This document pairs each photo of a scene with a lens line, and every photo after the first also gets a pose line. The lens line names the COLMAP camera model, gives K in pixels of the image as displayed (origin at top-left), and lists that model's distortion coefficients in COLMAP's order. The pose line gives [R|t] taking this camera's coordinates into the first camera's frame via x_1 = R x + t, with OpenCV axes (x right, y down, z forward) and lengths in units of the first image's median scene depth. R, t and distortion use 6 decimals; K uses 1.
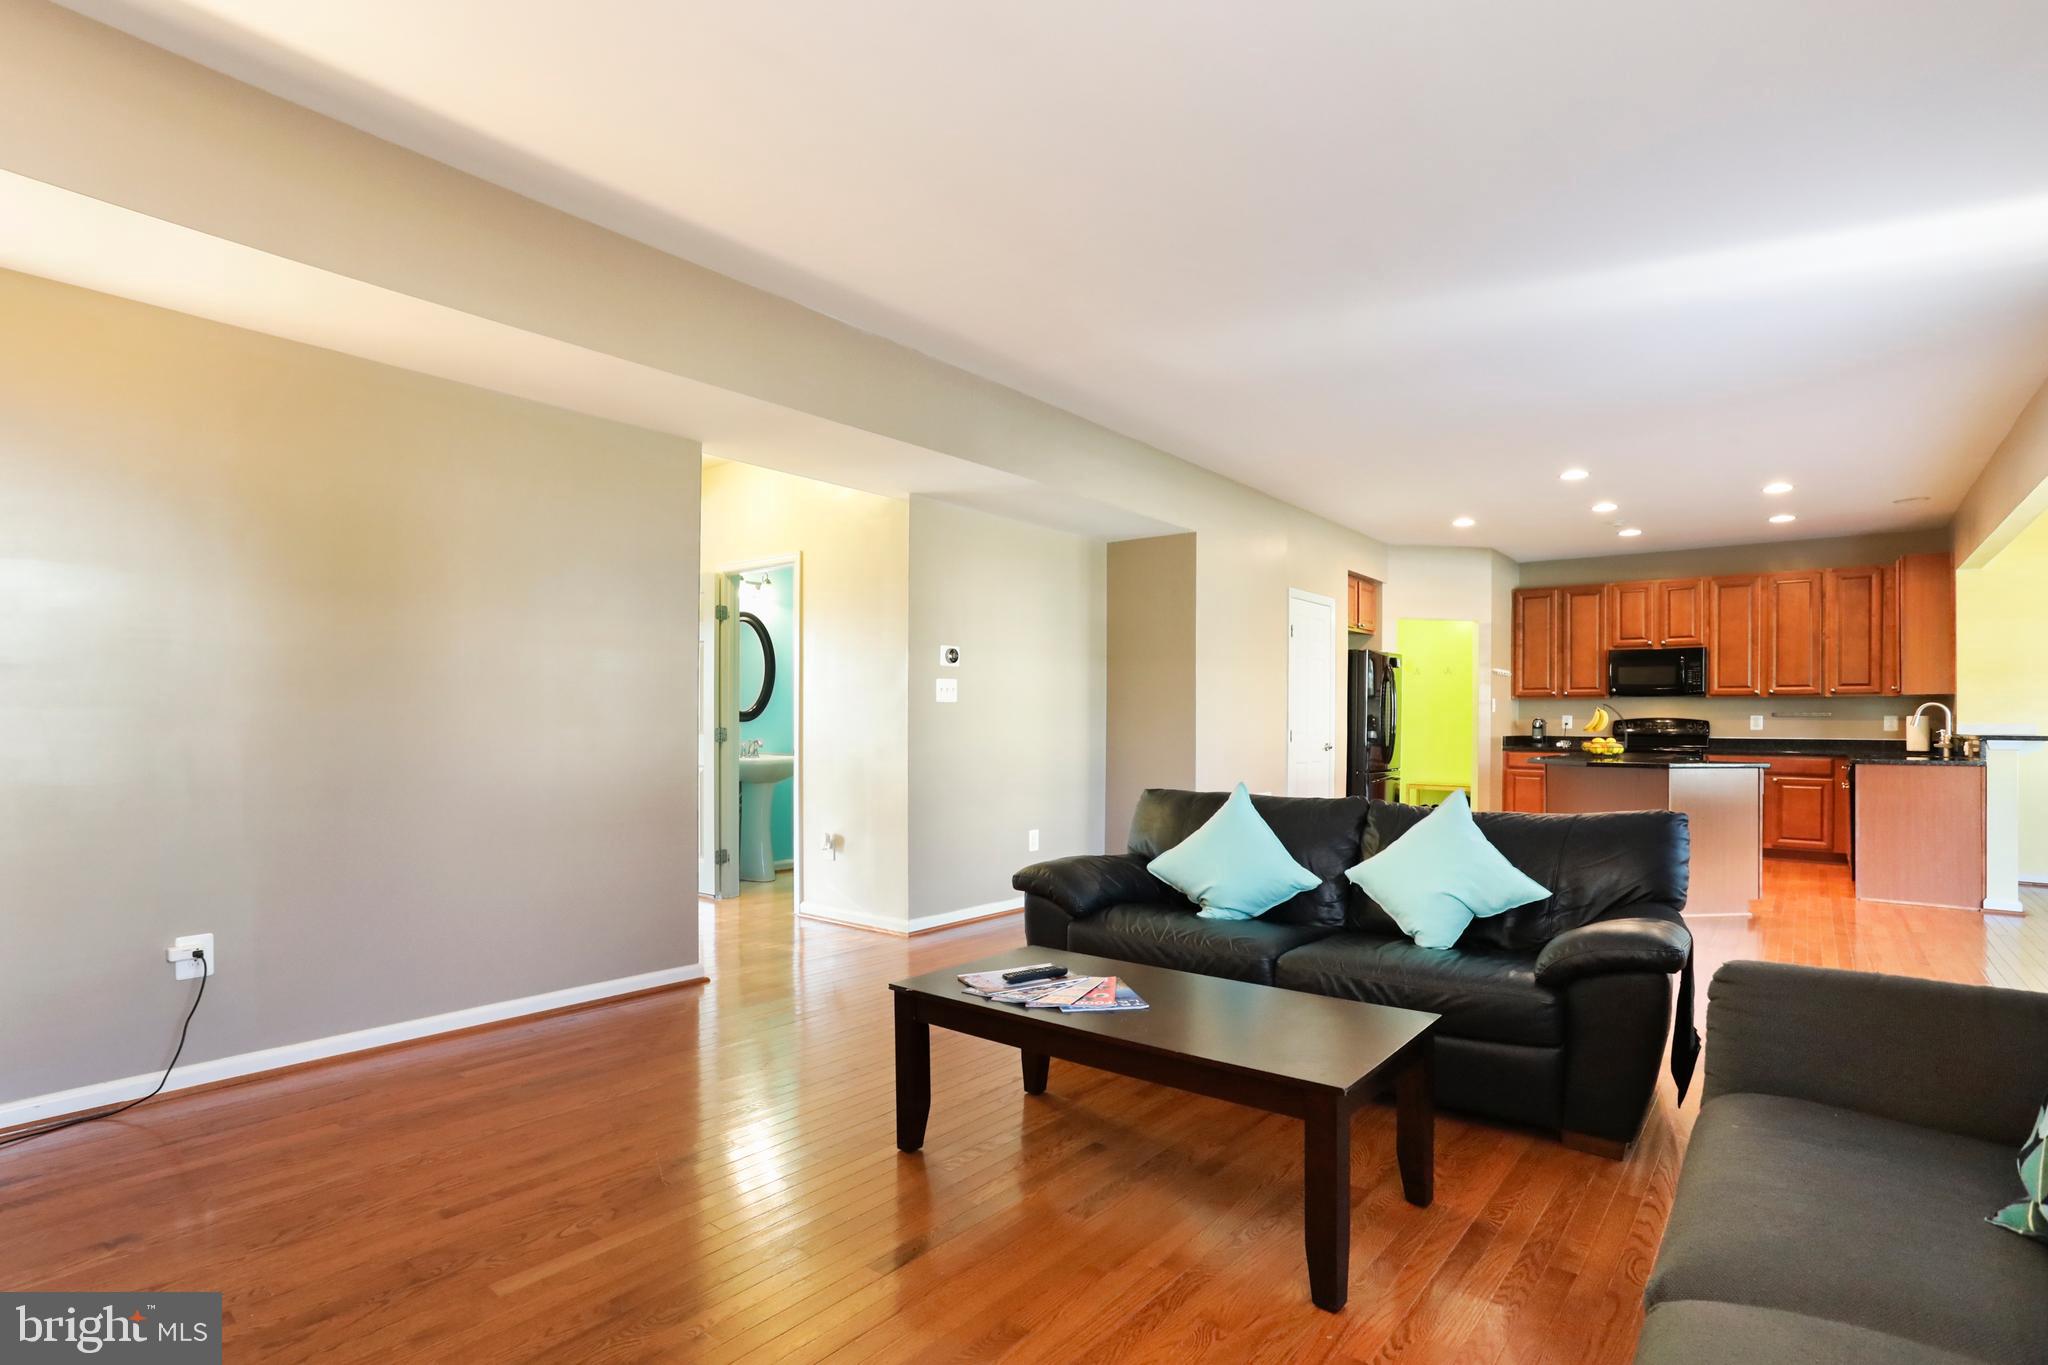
lens RADIAL K [[1013.6, 0, 1020.2], [0, 1013.6, 711.2], [0, 0, 1]] dist [-0.011308, 0.000227]
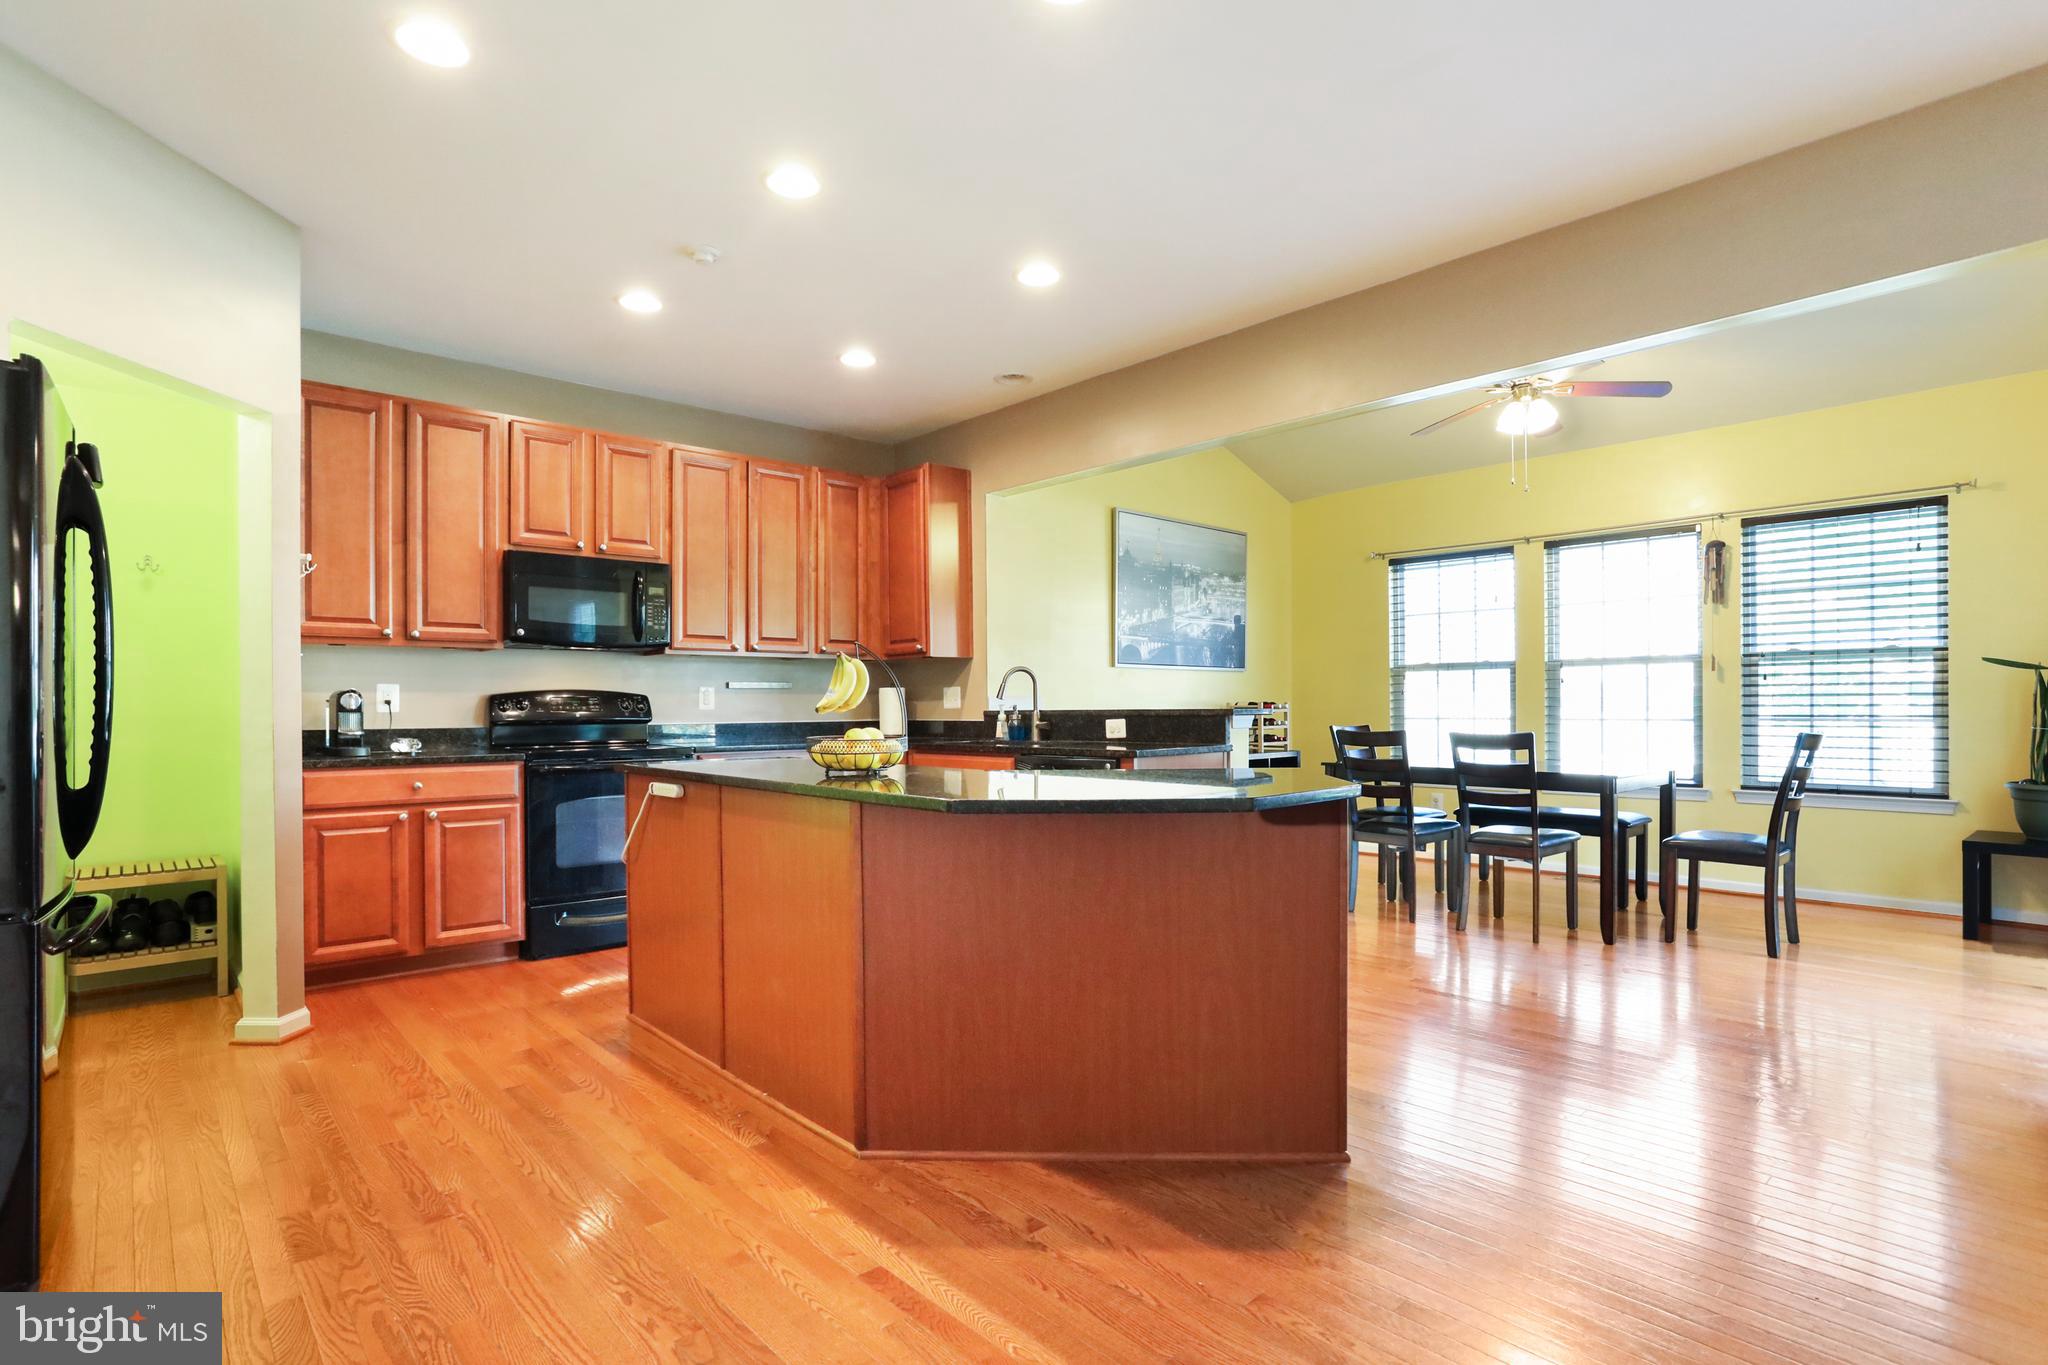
lens RADIAL K [[1013.6, 0, 1020.2], [0, 1013.6, 711.2], [0, 0, 1]] dist [-0.011308, 0.000227]
pose [[0.202507, -0.013219, 0.979192, 0.154884], [-0.004752, 0.999884, 0.014481, 0.009259], [-0.979269, -0.007585, 0.202420, 0.661965]]
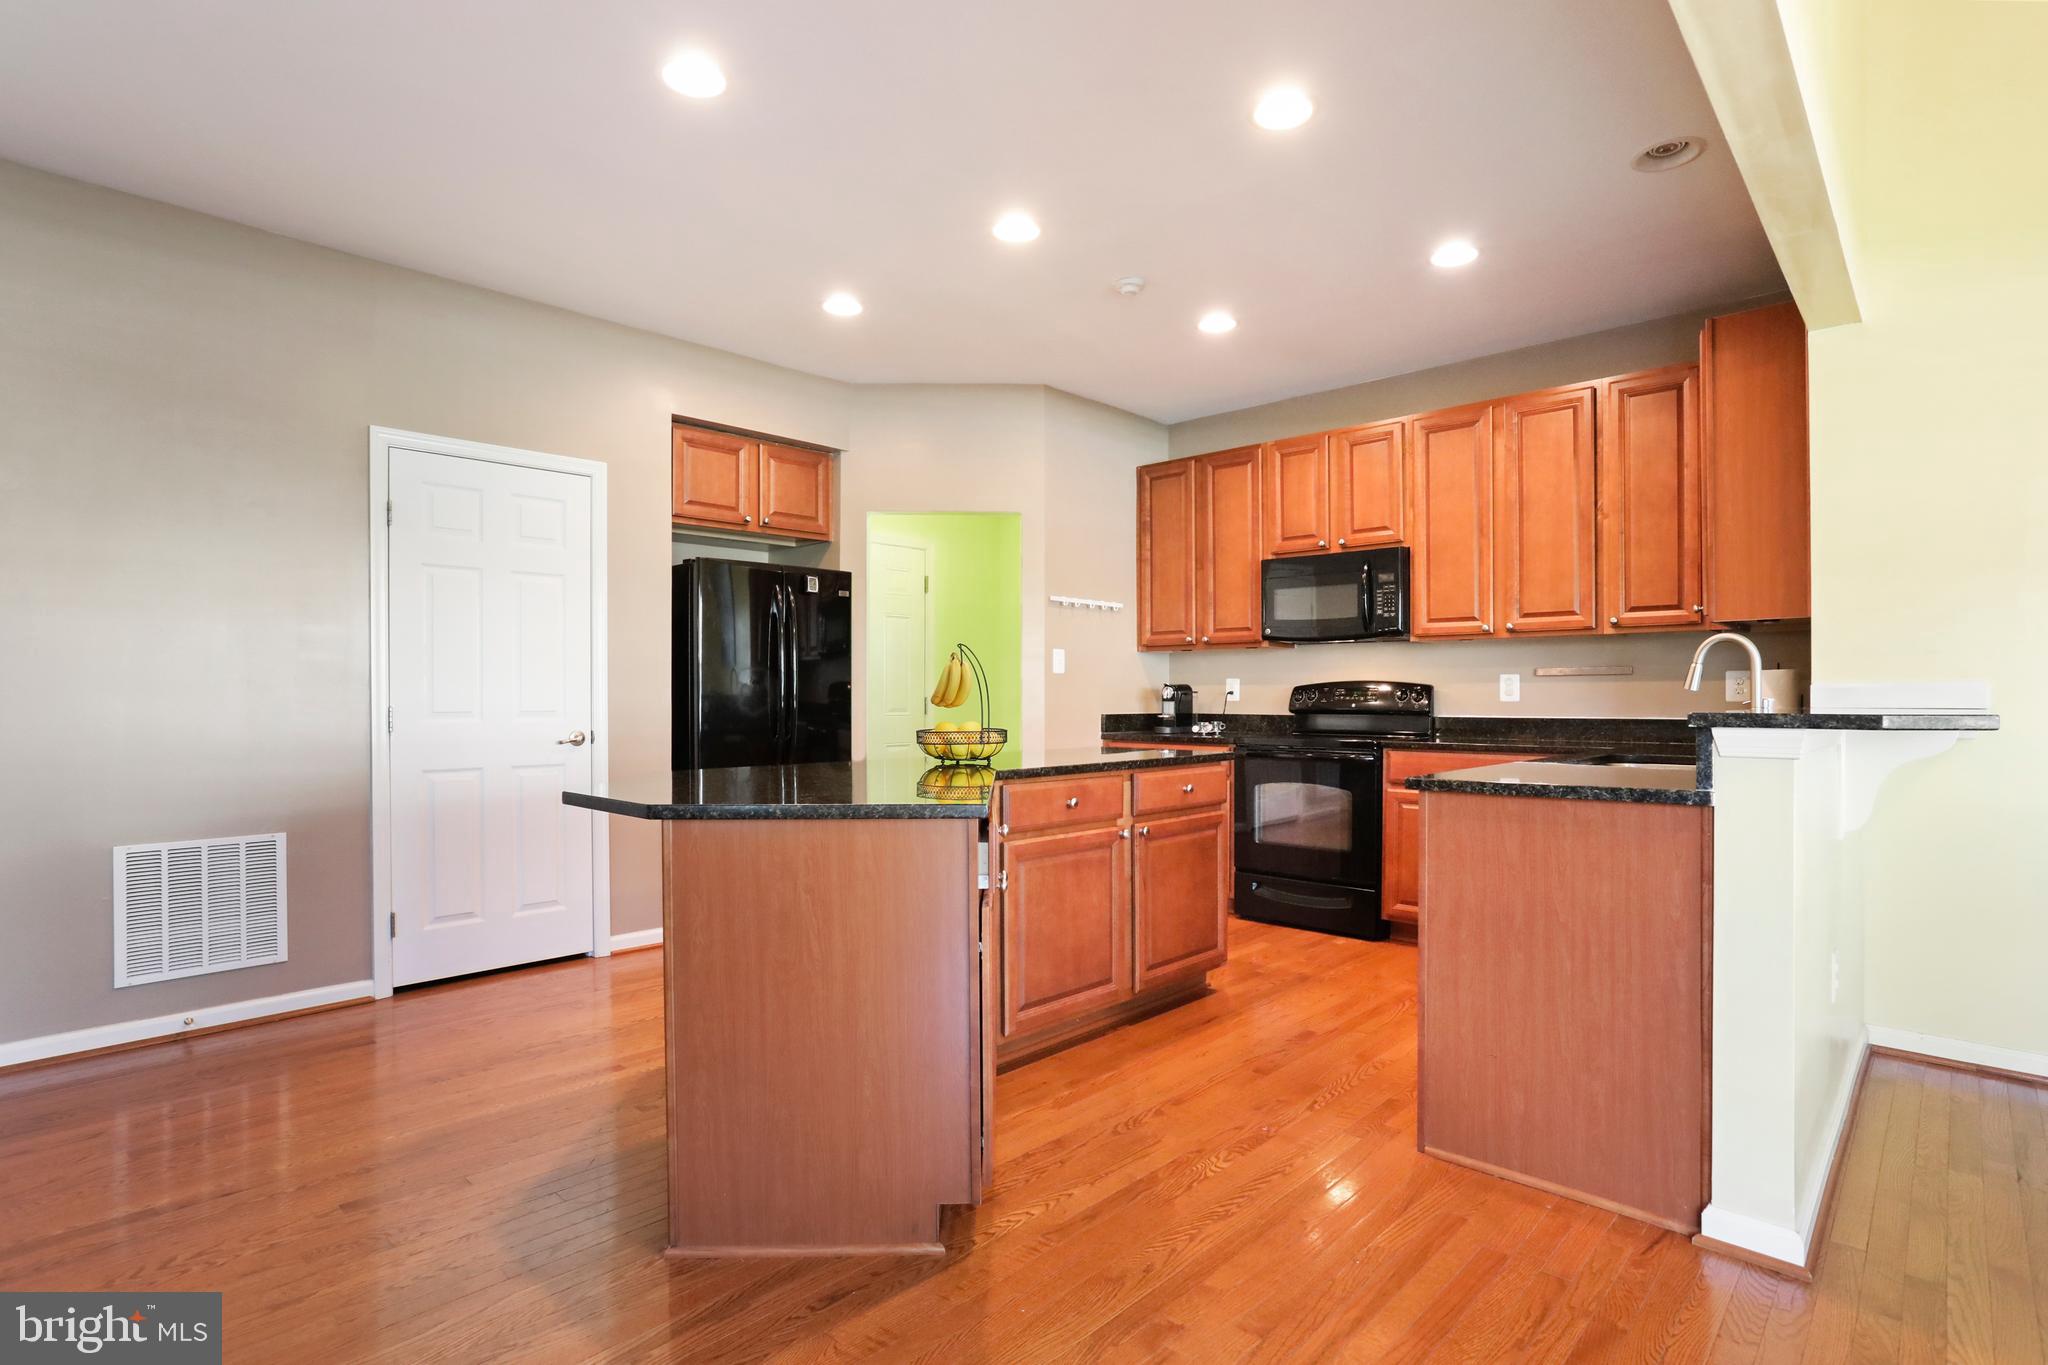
lens RADIAL K [[1013.6, 0, 1020.2], [0, 1013.6, 711.2], [0, 0, 1]] dist [-0.011308, 0.000227]
pose [[0.995968, -0.005117, -0.089563, 0.502477], [0.007371, 0.999664, 0.024857, 0.008368], [0.089406, -0.025417, 0.995671, 0.427577]]
